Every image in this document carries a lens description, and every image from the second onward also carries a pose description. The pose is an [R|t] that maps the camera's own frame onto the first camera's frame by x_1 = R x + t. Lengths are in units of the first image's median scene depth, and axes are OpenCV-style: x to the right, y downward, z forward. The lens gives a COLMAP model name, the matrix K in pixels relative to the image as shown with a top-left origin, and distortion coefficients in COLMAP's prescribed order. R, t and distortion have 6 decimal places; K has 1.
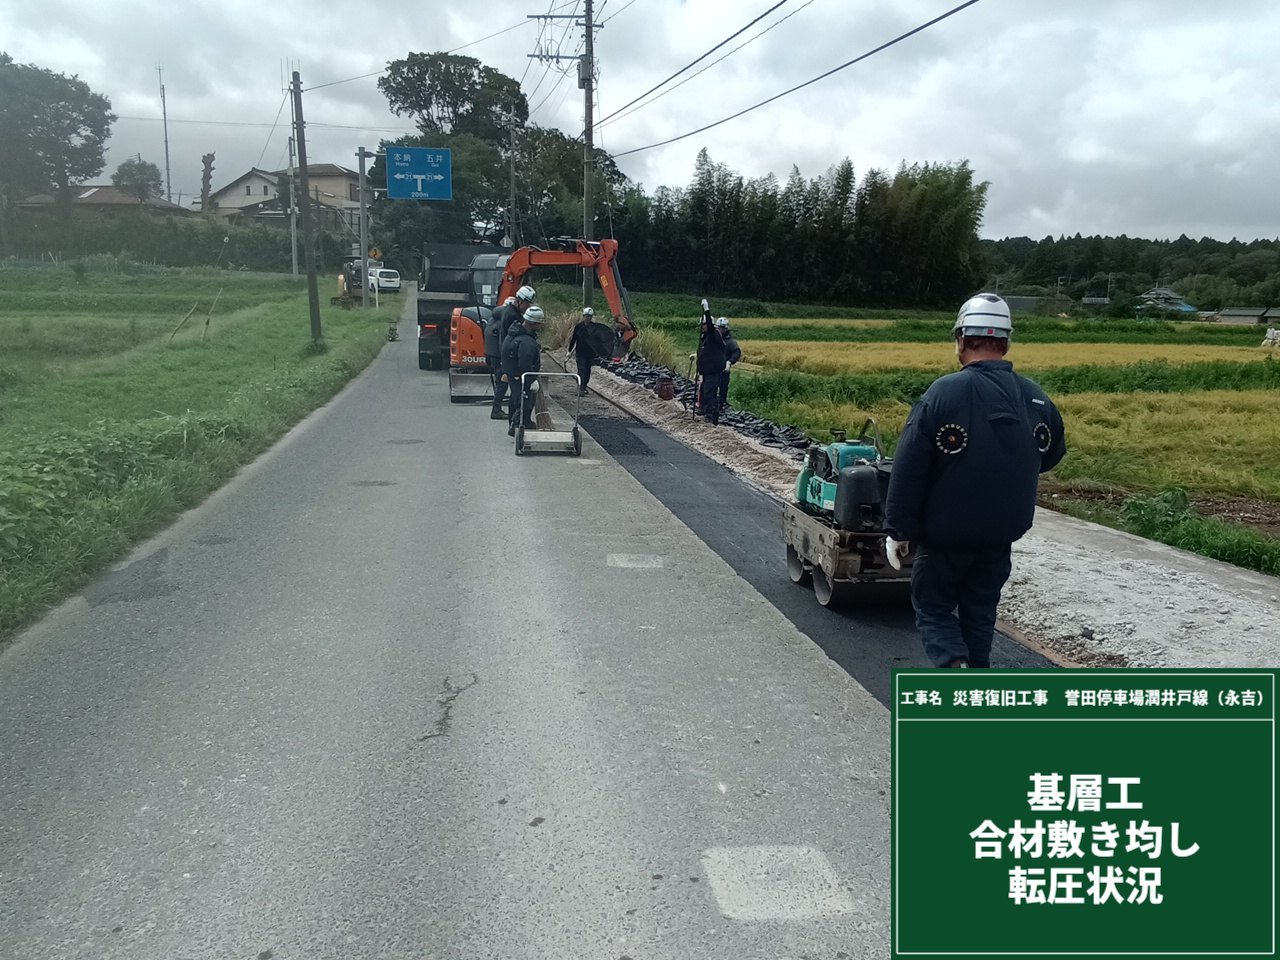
lens RADIAL K [[1033.4, 0, 640.0], [0, 1033.4, 480.0], [0, 0, 1]] dist [0.010878, 0.010122]
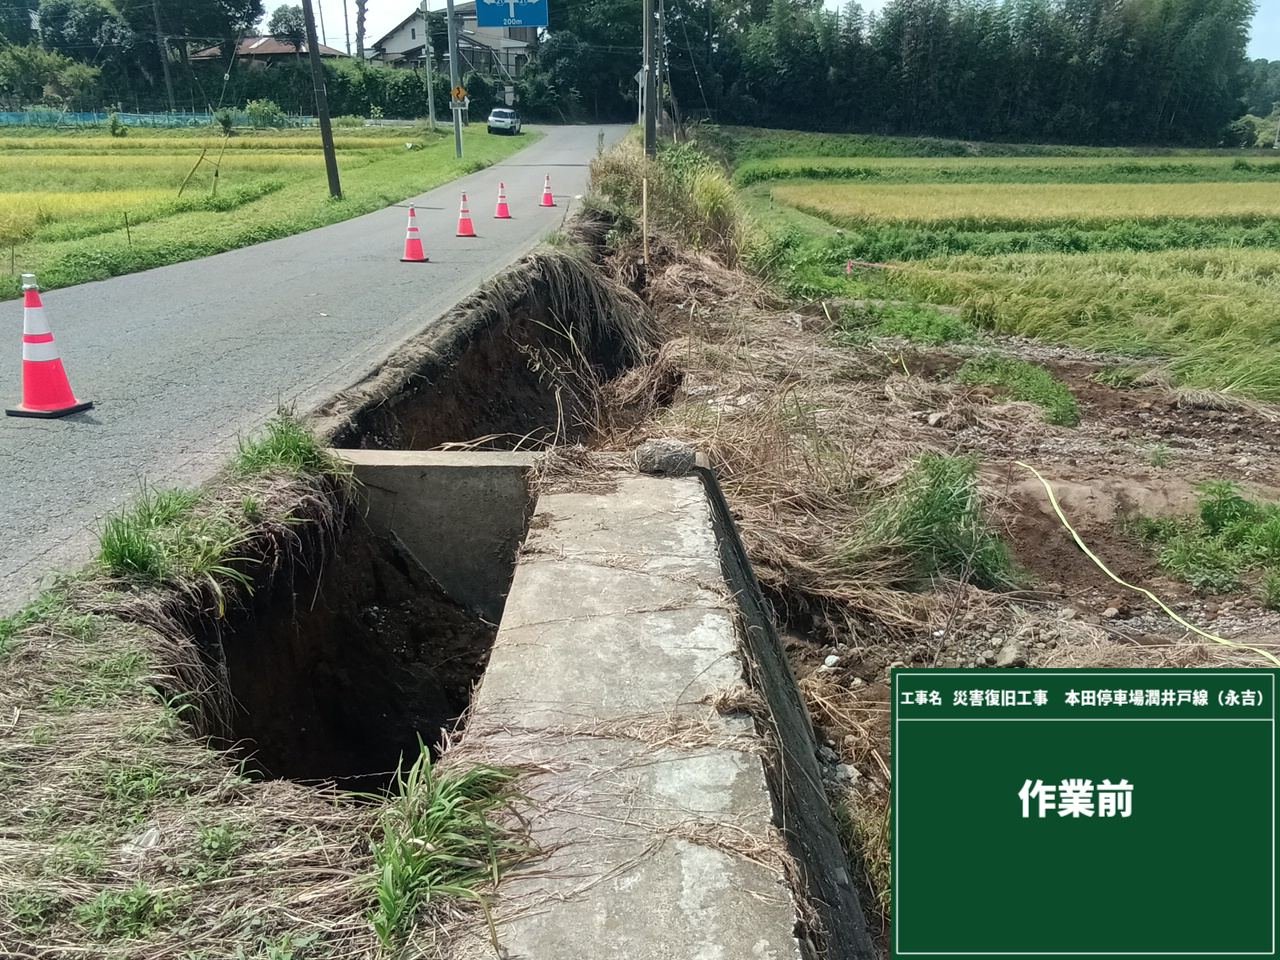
lens RADIAL K [[1016.6, 0, 640.0], [0, 1016.6, 480.0], [0, 0, 1]] dist [0.008443, -0.006289]
pose [[0.976512, 0.046981, -0.210277, 0.051717], [-0.016158, 0.989157, 0.145967, -0.009429], [0.214854, -0.139141, 0.966684, 0.070842]]
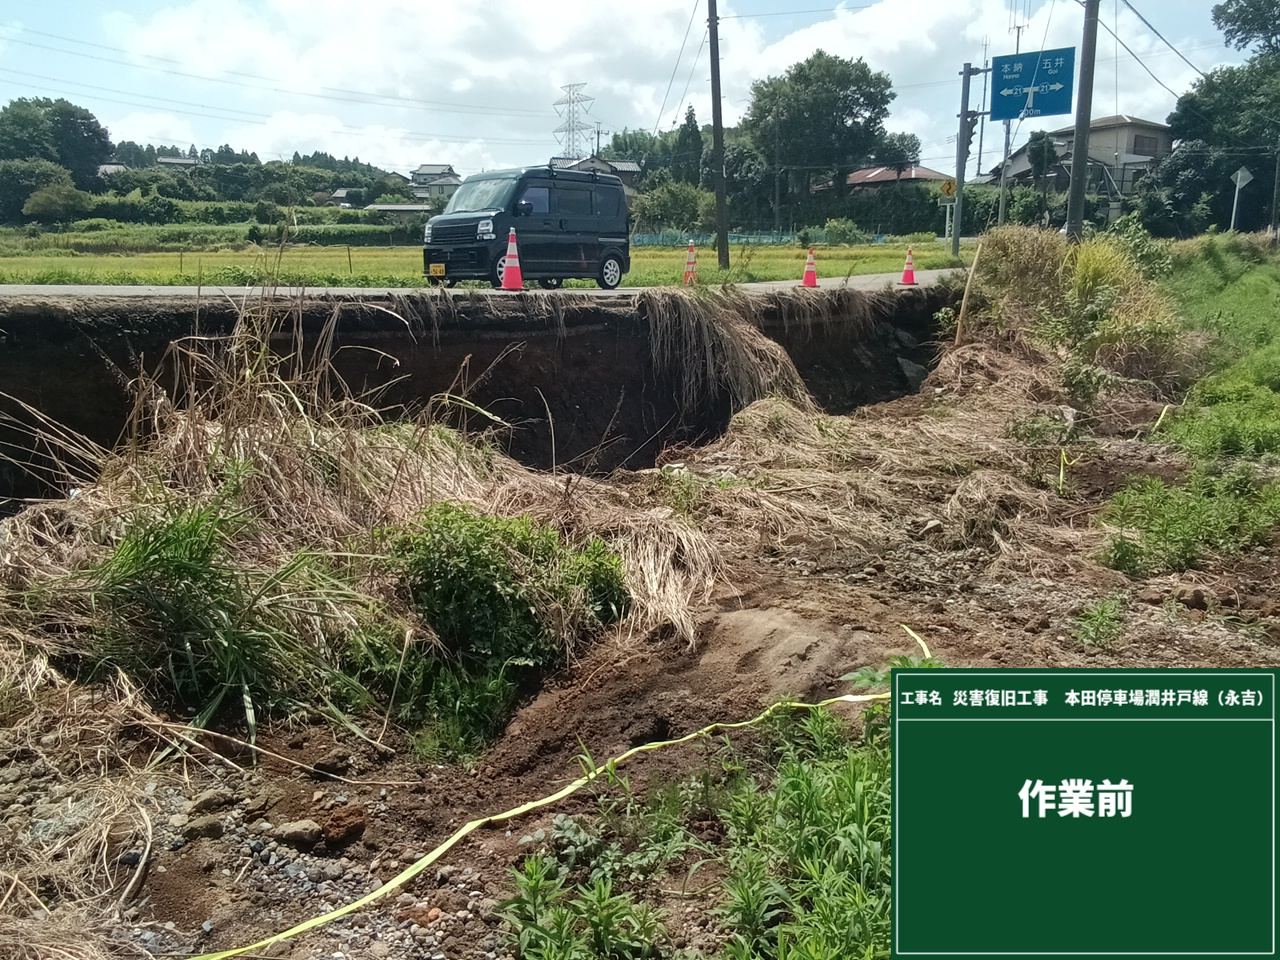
lens RADIAL K [[1009.8, 0, 640.0], [0, 1009.8, 480.0], [0, 0, 1]] dist [-0.001334, 0.010900]
pose [[0.655578, 0.136827, -0.742628, 0.114116], [-0.131262, 0.989124, 0.066367, -0.003808], [0.743632, 0.053970, 0.666408, 0.148775]]
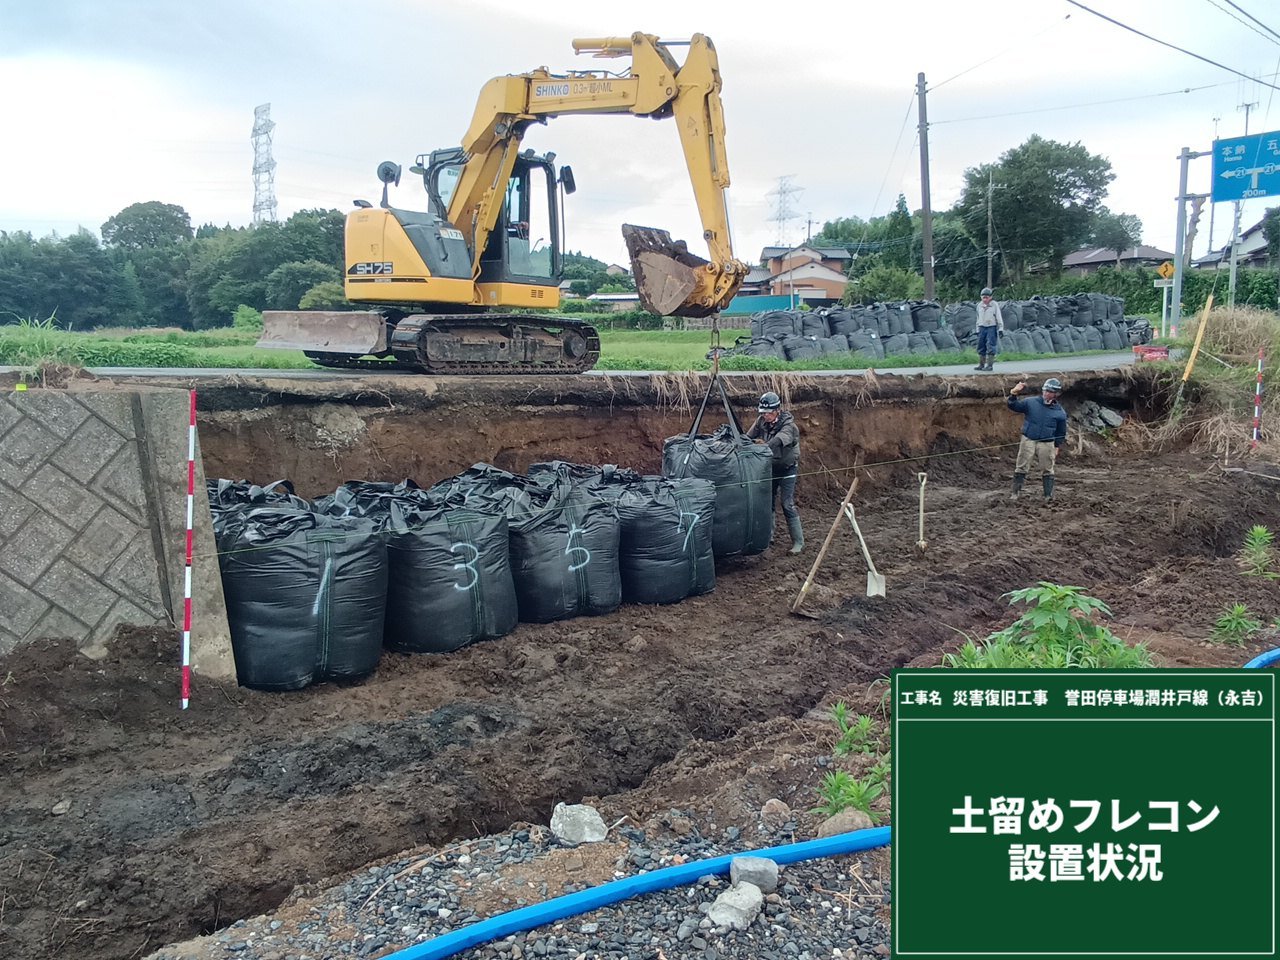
lens RADIAL K [[1009.8, 0, 640.0], [0, 1009.8, 480.0], [0, 0, 1]] dist [-0.001334, 0.010900]
pose [[0.492777, 0.086911, -0.865804, 0.136026], [-0.149097, 0.988718, 0.014391, 0.001375], [0.857287, 0.121997, 0.500176, 0.126978]]
